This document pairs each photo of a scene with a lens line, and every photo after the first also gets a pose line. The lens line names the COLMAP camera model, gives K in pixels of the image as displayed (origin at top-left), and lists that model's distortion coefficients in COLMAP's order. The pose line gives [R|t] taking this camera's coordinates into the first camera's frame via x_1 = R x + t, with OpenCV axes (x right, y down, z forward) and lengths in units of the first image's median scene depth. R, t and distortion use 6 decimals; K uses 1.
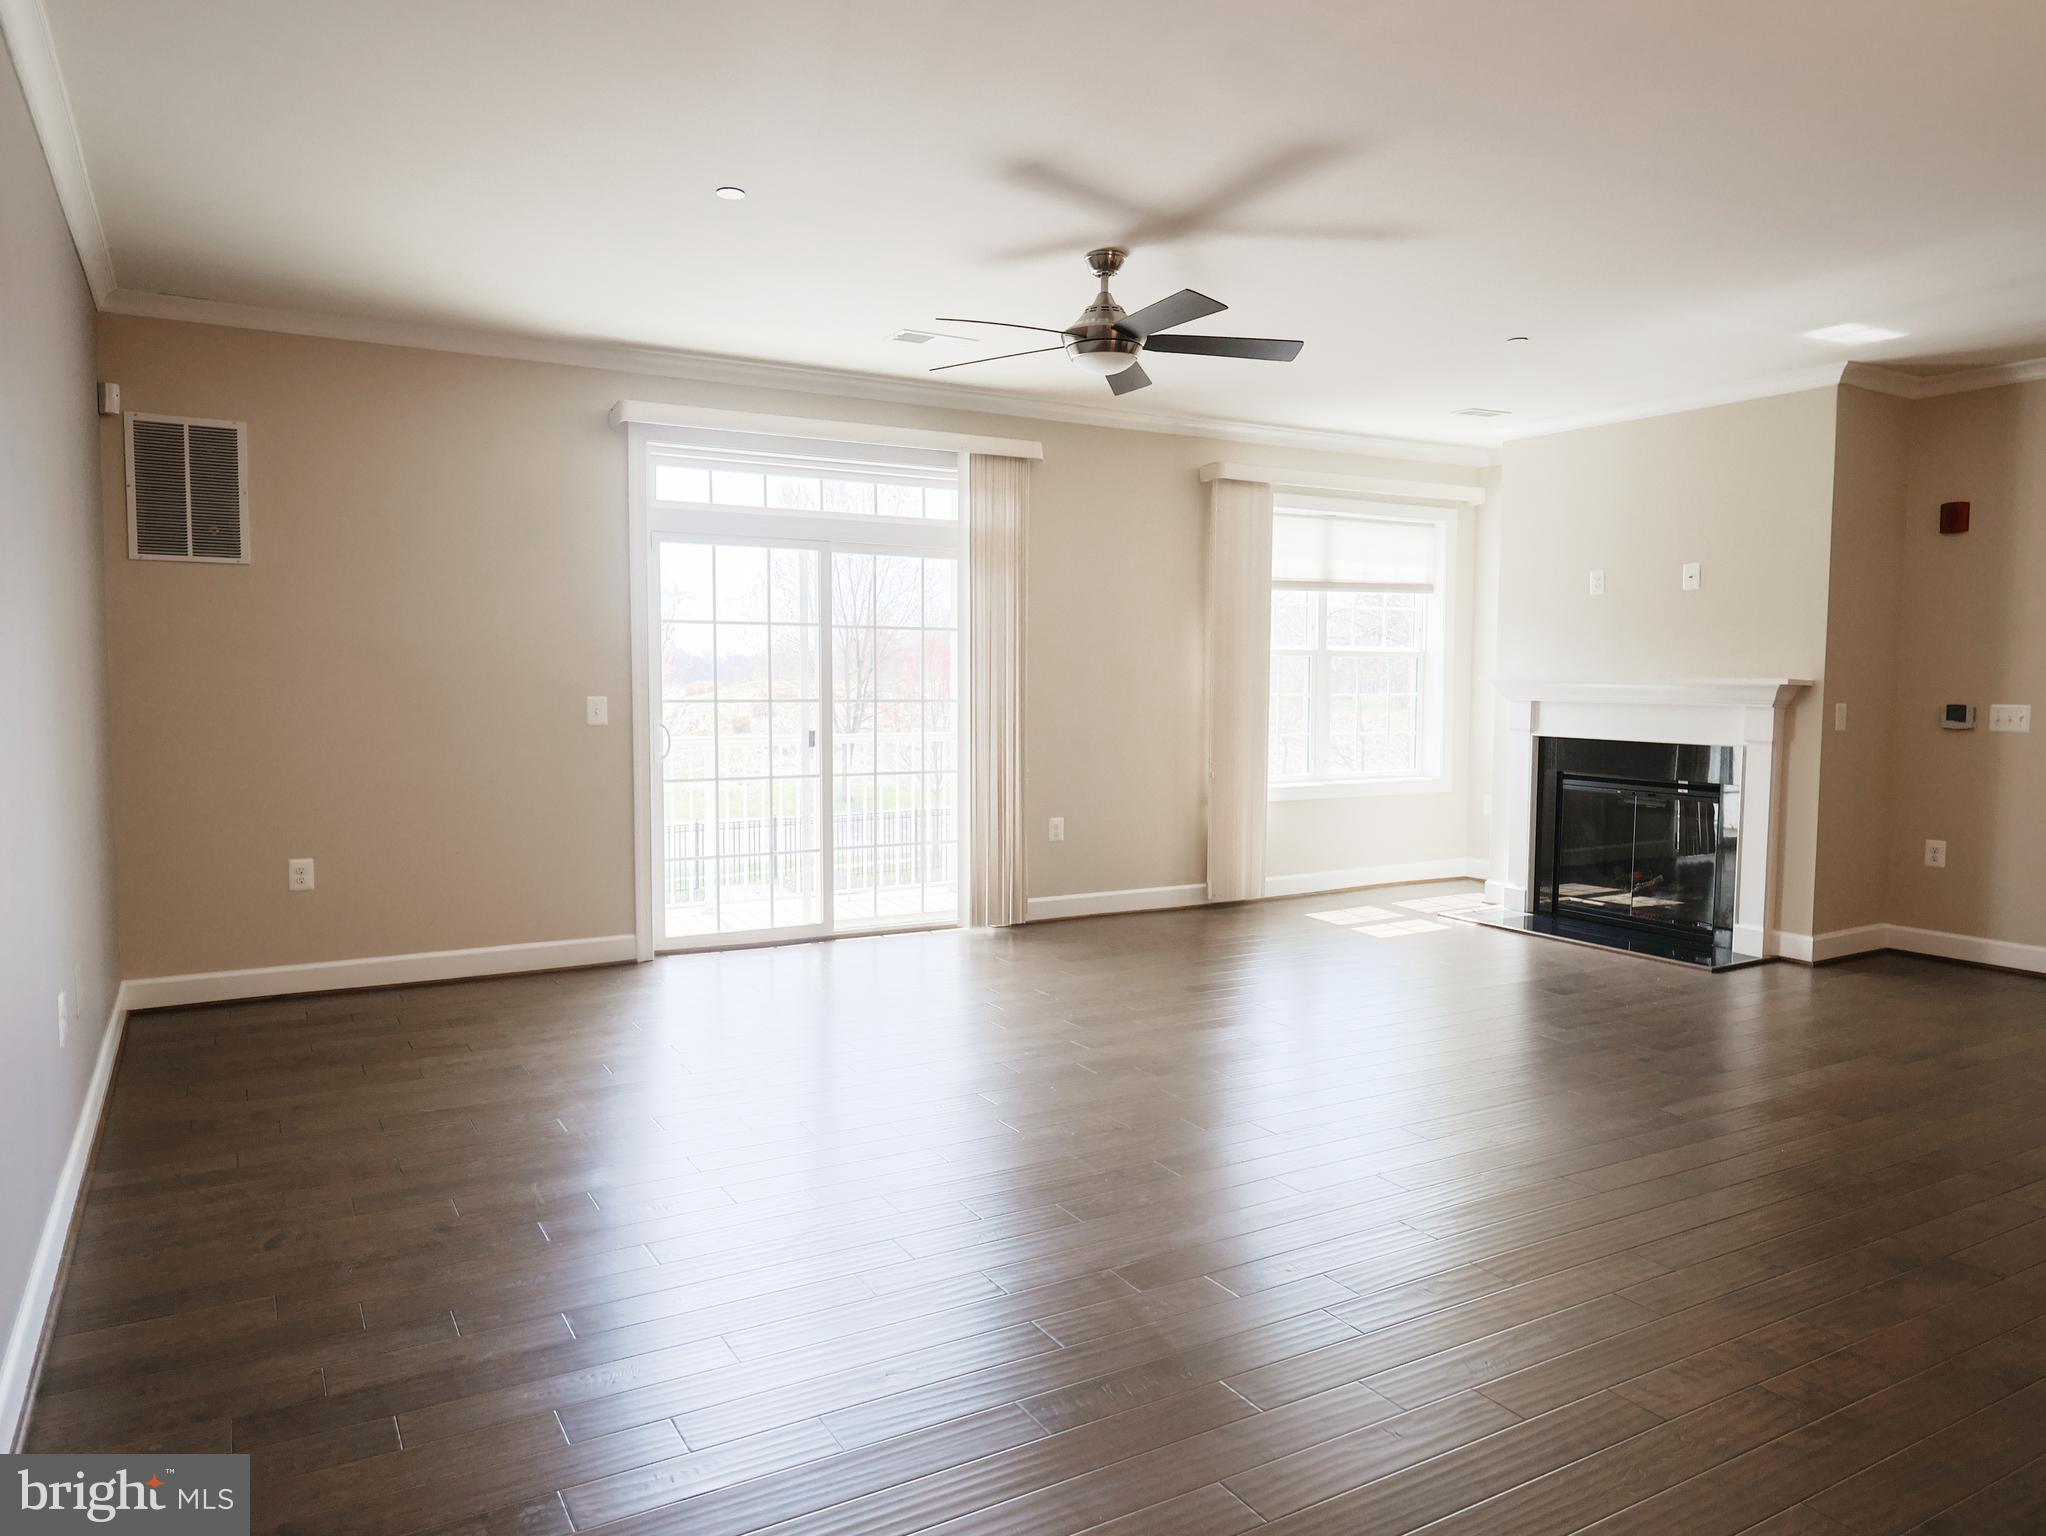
lens RADIAL K [[1358.5, 0, 1014.8], [0, 1358.5, 768.9], [0, 0, 1]] dist [0.005000, 0.000416]
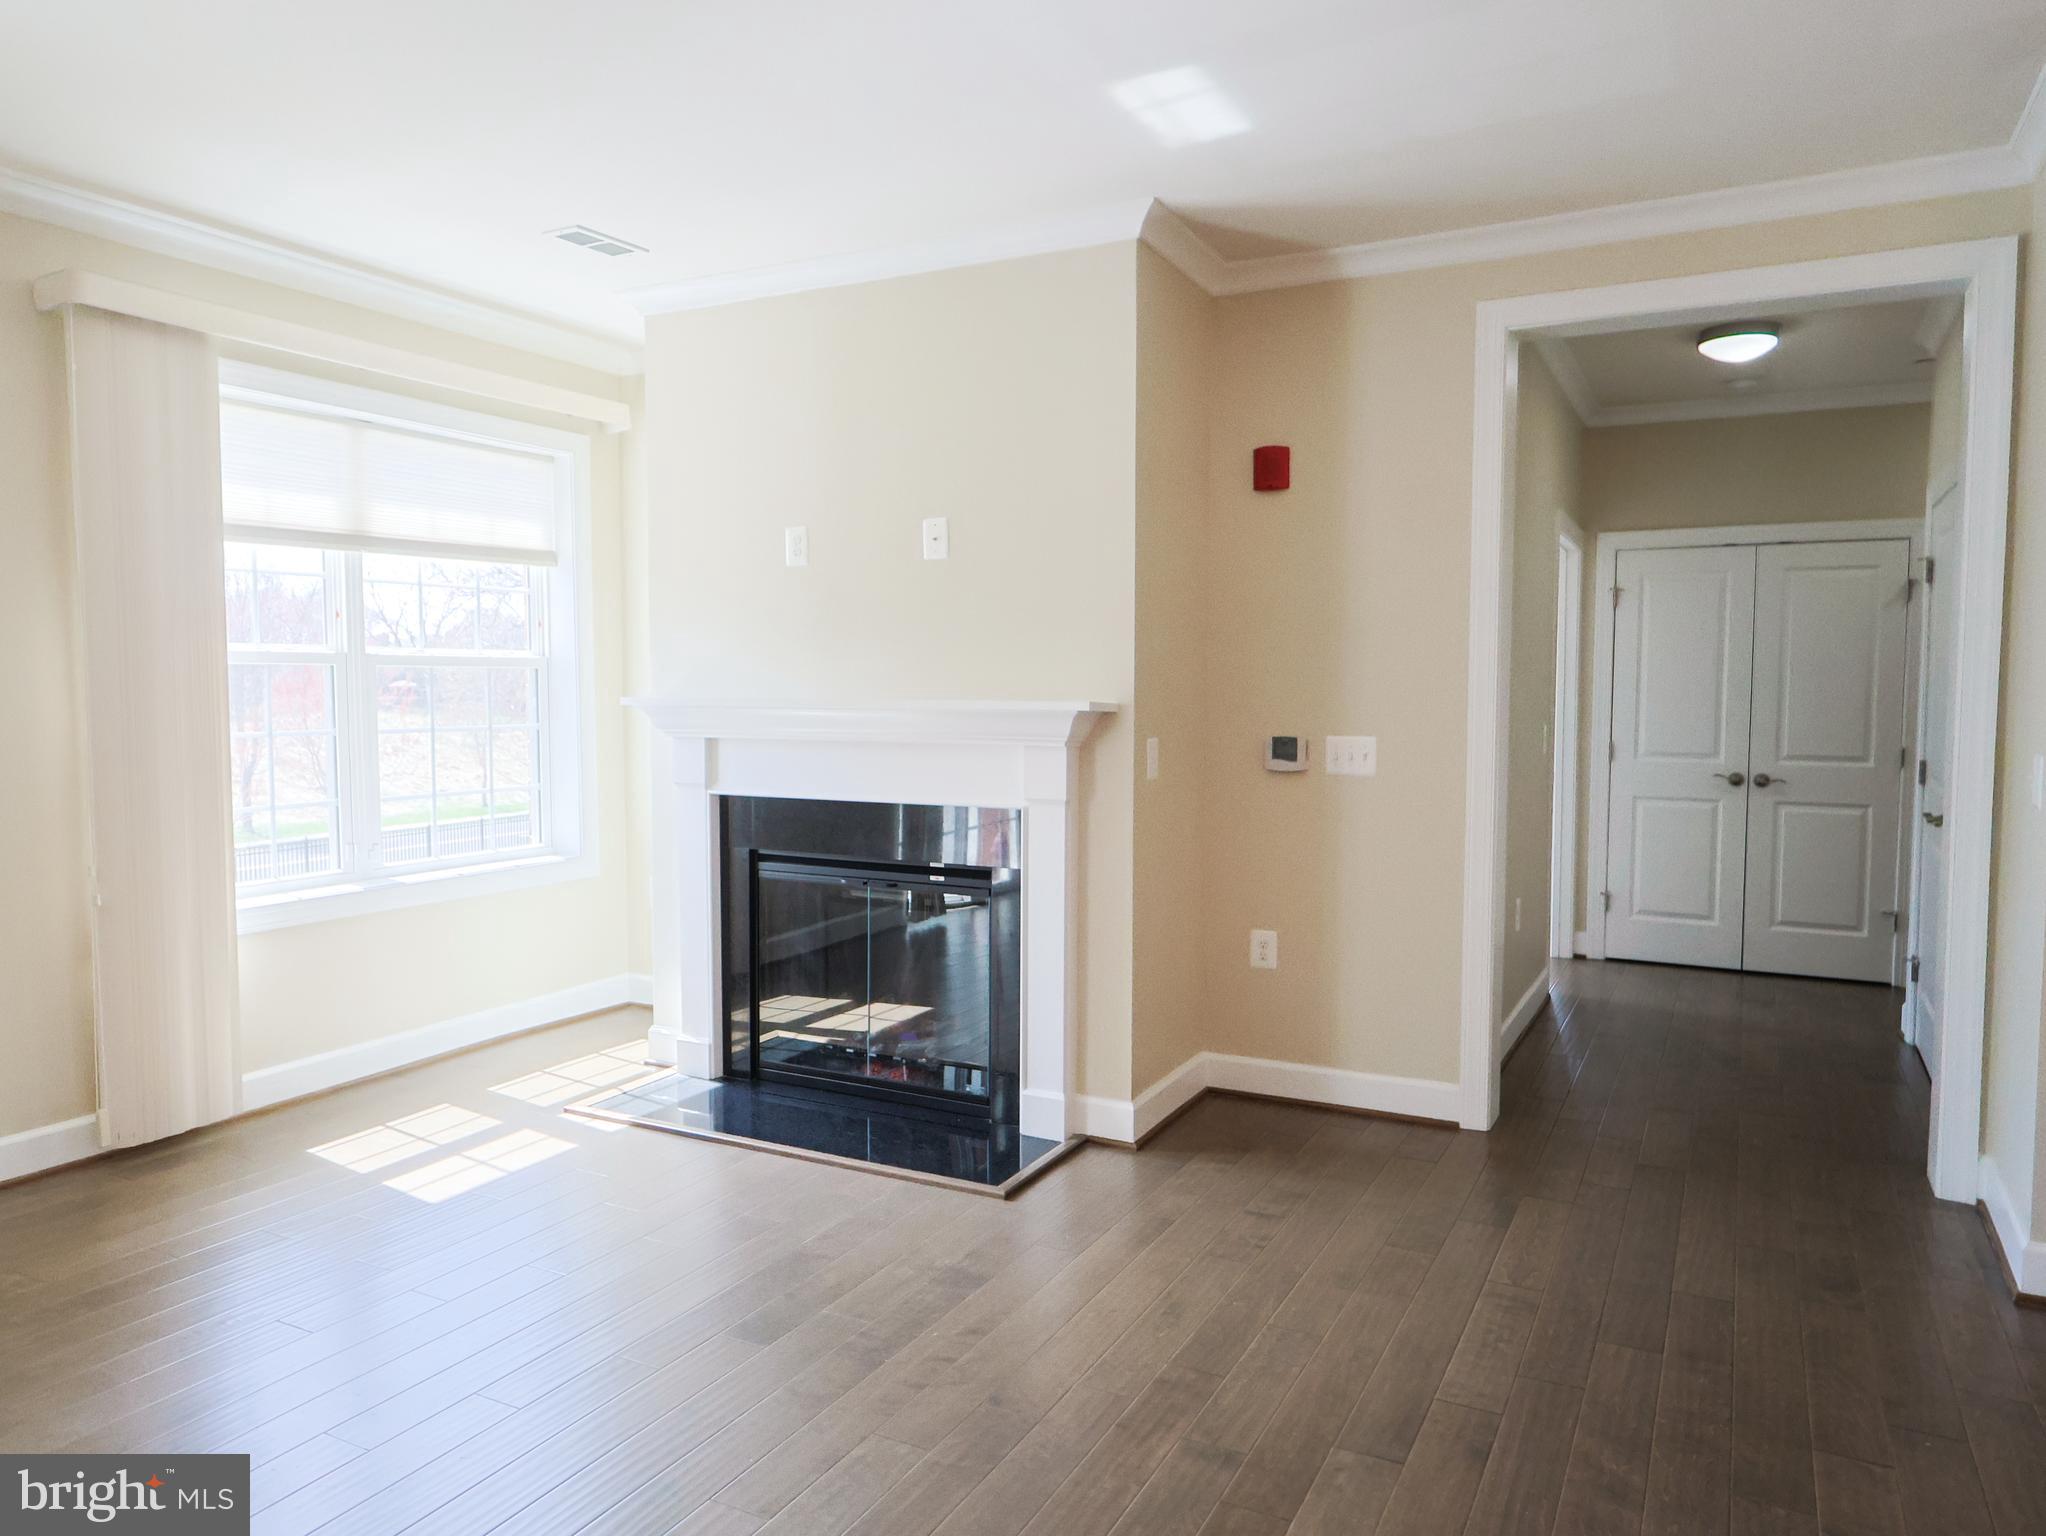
lens RADIAL K [[1358.5, 0, 1014.8], [0, 1358.5, 768.9], [0, 0, 1]] dist [0.005000, 0.000416]
pose [[0.849537, -0.035375, 0.526342, 0.178884], [0.040955, 0.999160, 0.001050, -0.031603], [-0.525937, 0.020664, 0.850273, 0.413588]]
